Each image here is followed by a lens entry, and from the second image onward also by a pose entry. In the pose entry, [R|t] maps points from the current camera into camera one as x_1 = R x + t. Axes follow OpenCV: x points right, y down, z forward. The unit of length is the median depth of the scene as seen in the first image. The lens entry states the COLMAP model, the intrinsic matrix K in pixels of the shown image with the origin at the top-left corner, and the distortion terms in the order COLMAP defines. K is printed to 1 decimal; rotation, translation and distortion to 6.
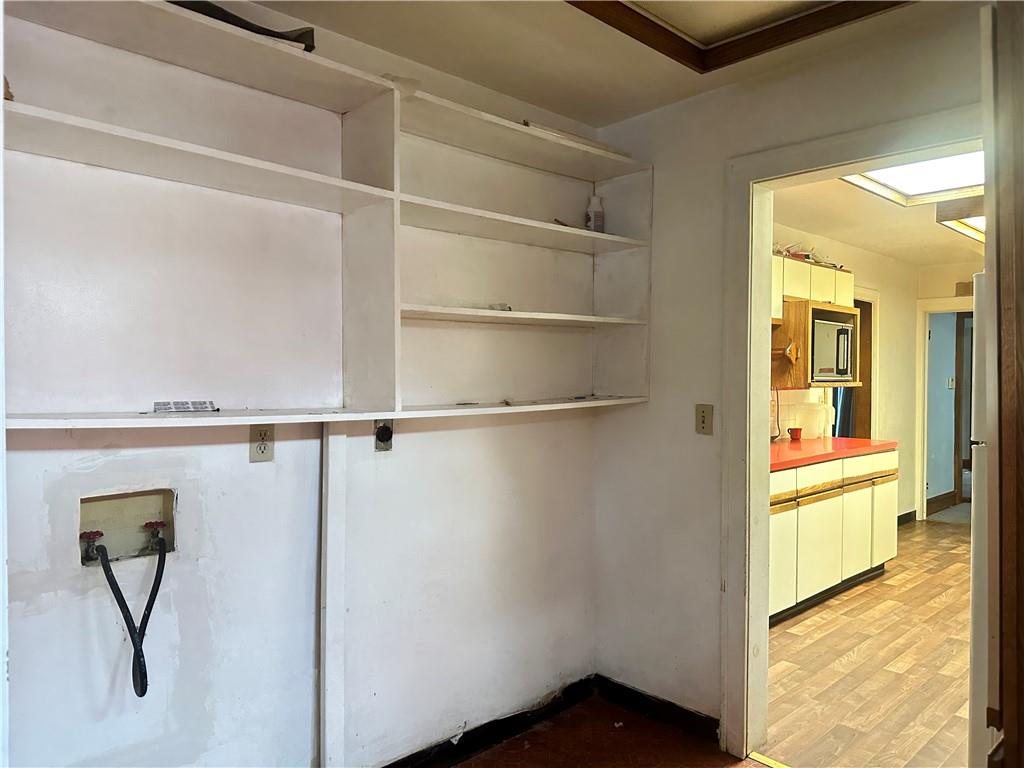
lens RADIAL K [[727.3, 0, 512.0], [0, 727.3, 384.0], [0, 0, 1]] dist [0.005258, -0.007201]
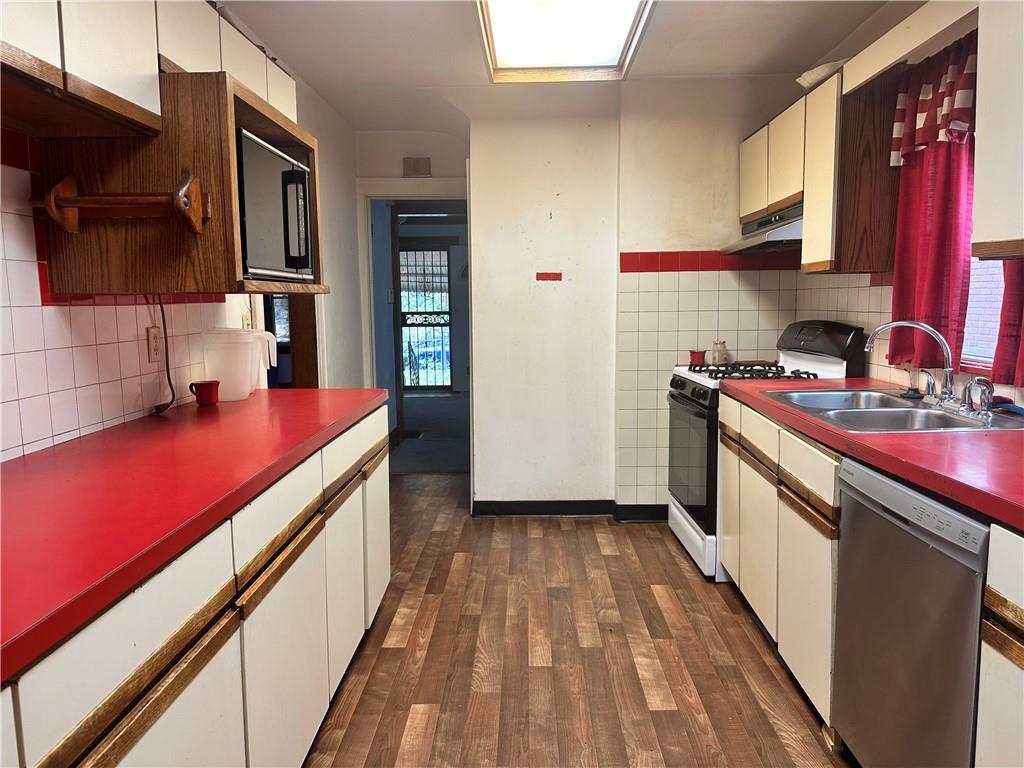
lens RADIAL K [[727.3, 0, 512.0], [0, 727.3, 384.0], [0, 0, 1]] dist [0.005258, -0.007201]
pose [[0.701099, -0.092159, 0.707083, 0.218790], [0.016959, 0.993487, 0.112673, 0.012682], [-0.712862, -0.067003, 0.698096, 0.595670]]
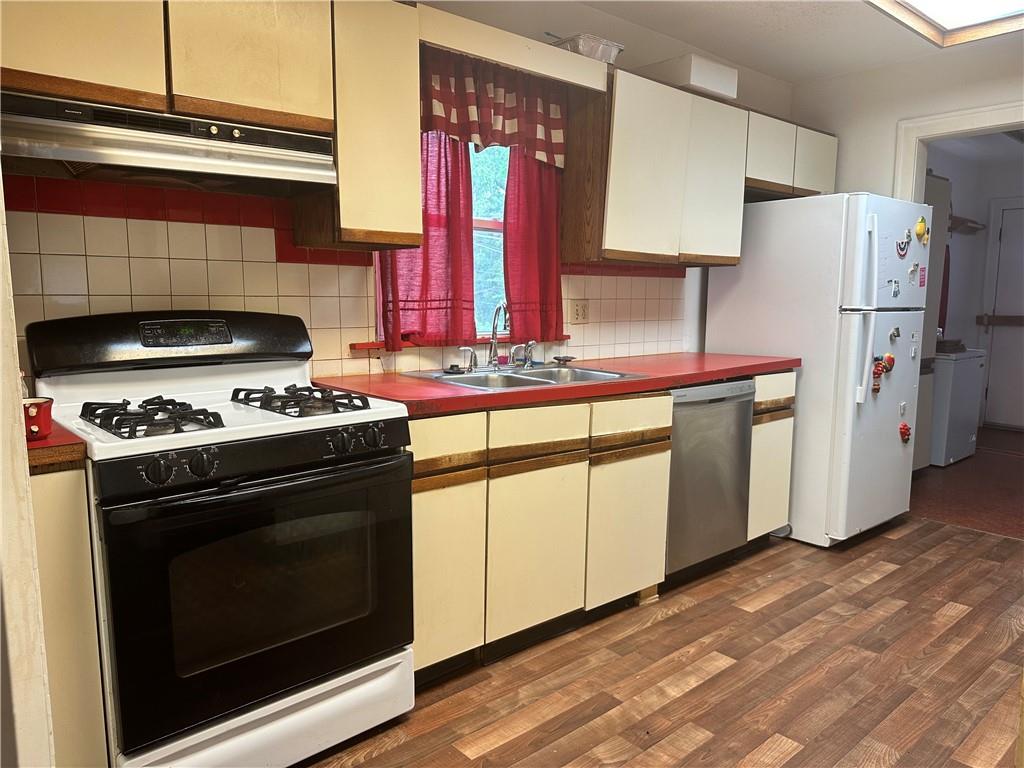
lens RADIAL K [[727.3, 0, 512.0], [0, 727.3, 384.0], [0, 0, 1]] dist [0.005258, -0.007201]
pose [[-0.999314, -0.017431, 0.032678, 0.776054], [-0.012912, 0.990935, 0.133721, 0.019570], [-0.034712, 0.133207, -0.990480, 1.382923]]
